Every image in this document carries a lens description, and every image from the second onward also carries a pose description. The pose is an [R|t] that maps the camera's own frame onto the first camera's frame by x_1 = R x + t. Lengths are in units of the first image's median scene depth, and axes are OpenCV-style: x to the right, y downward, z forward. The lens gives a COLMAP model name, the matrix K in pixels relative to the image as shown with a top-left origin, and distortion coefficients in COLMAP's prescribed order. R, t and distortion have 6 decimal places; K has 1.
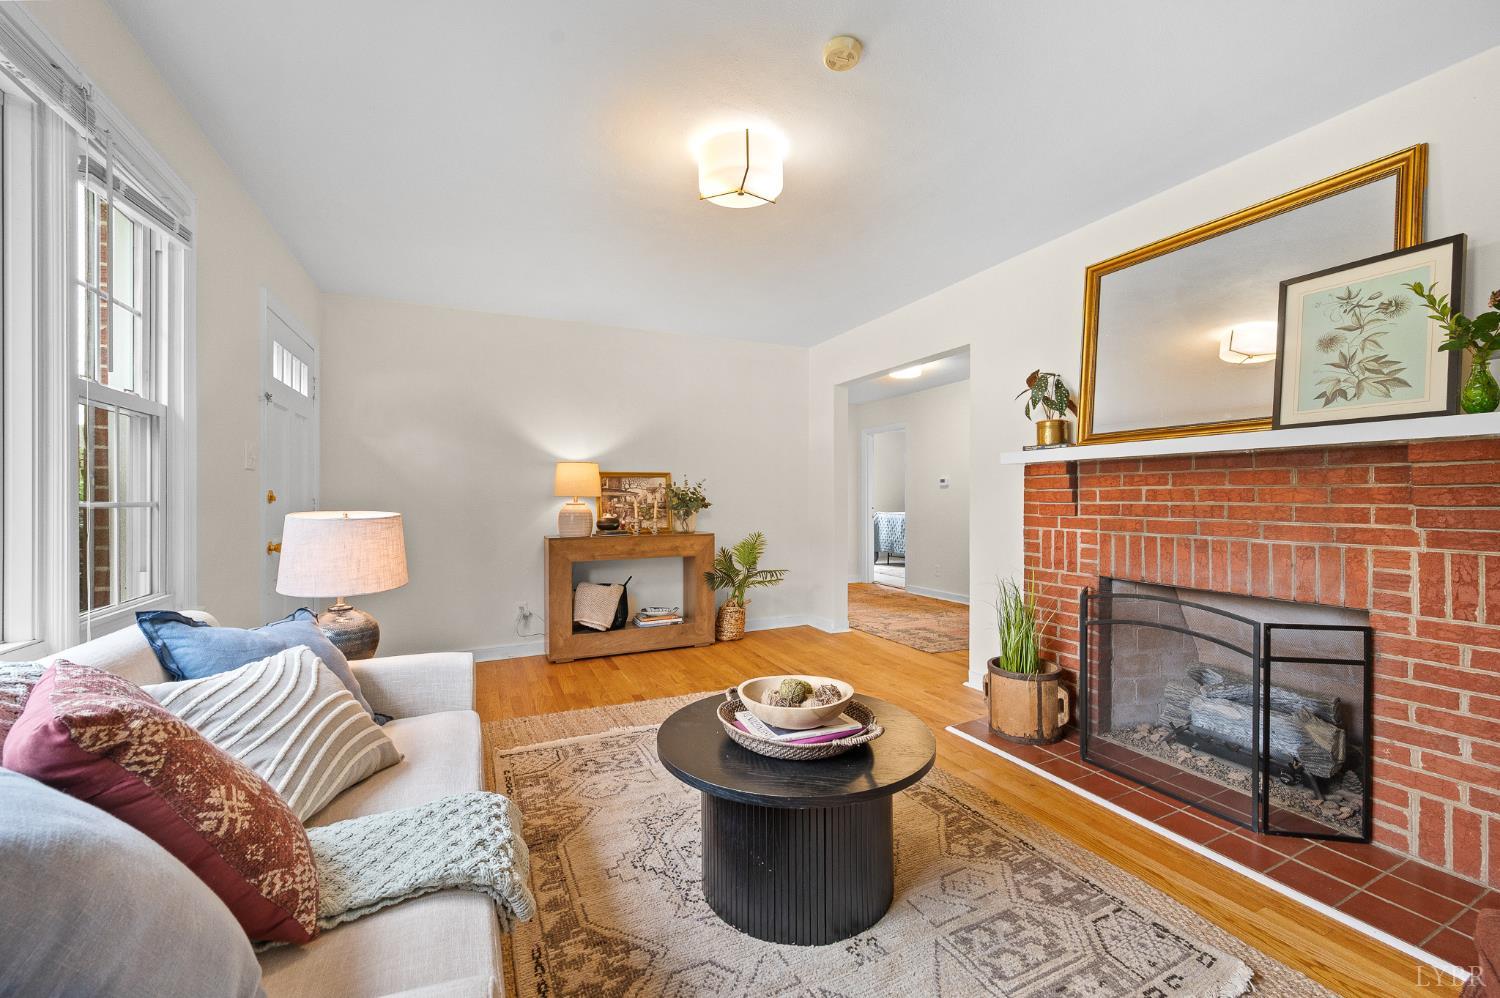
lens RADIAL K [[594.7, 0, 754.4], [0, 594.7, 499.2], [0, 0, 1]] dist [-0.000165, 0.000015]
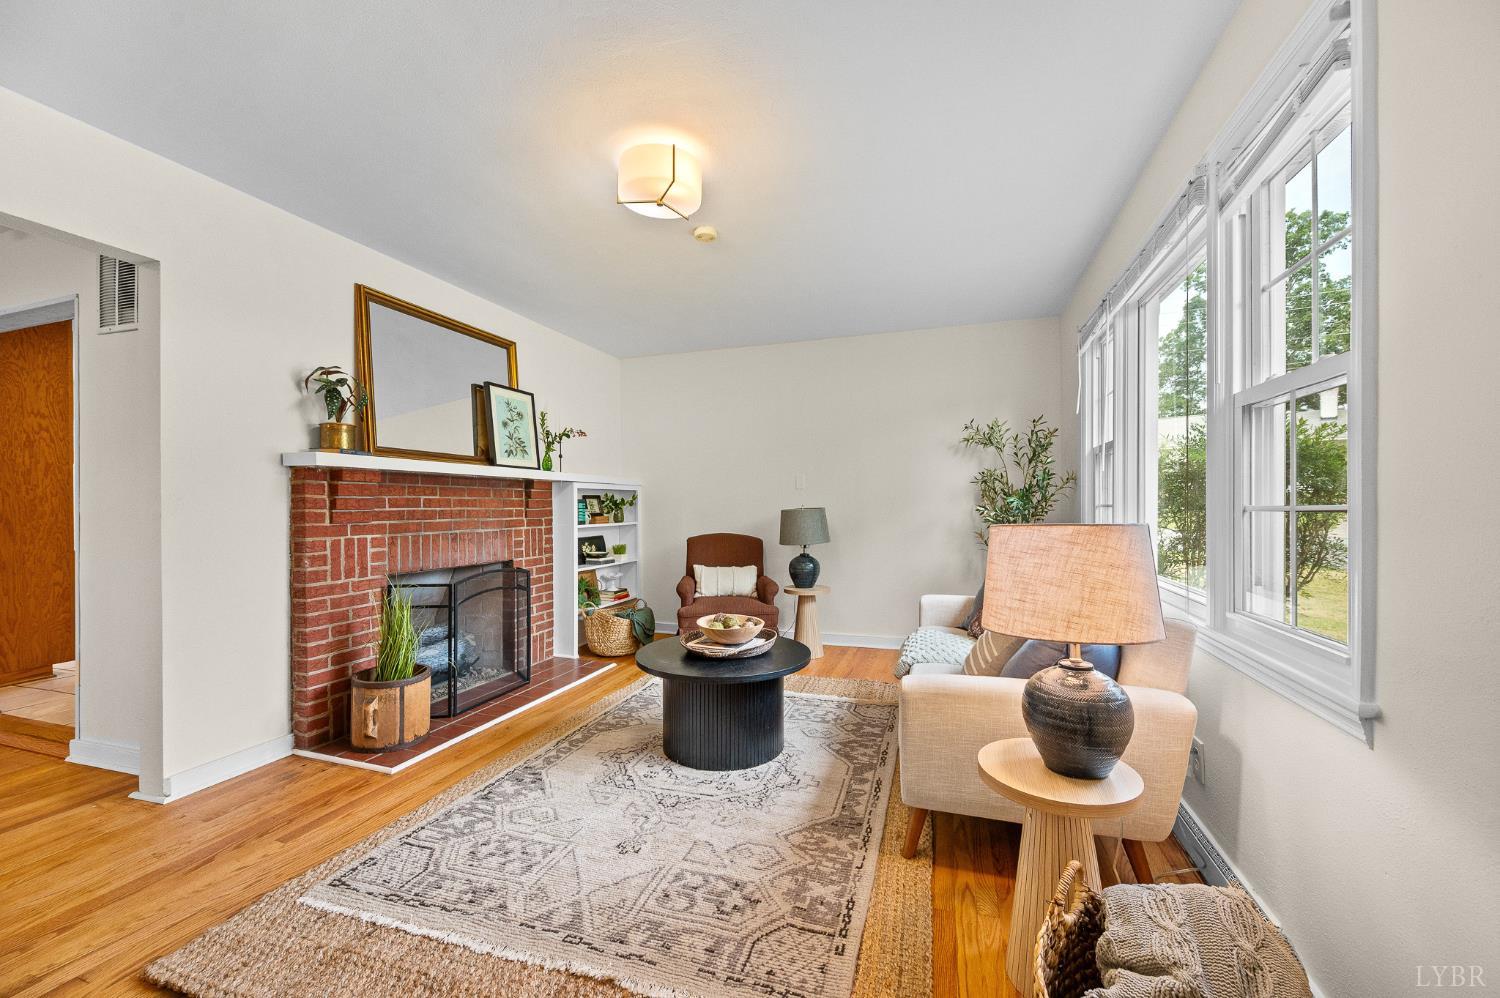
lens RADIAL K [[594.7, 0, 750.7], [0, 594.7, 506.9], [0, 0, 1]] dist [-0.000165, 0.000015]
pose [[-0.717798, 0.000206, 0.696251, -0.801616], [0.005130, 0.999974, 0.004993, -0.000905], [-0.696232, 0.007156, -0.717781, 1.547153]]
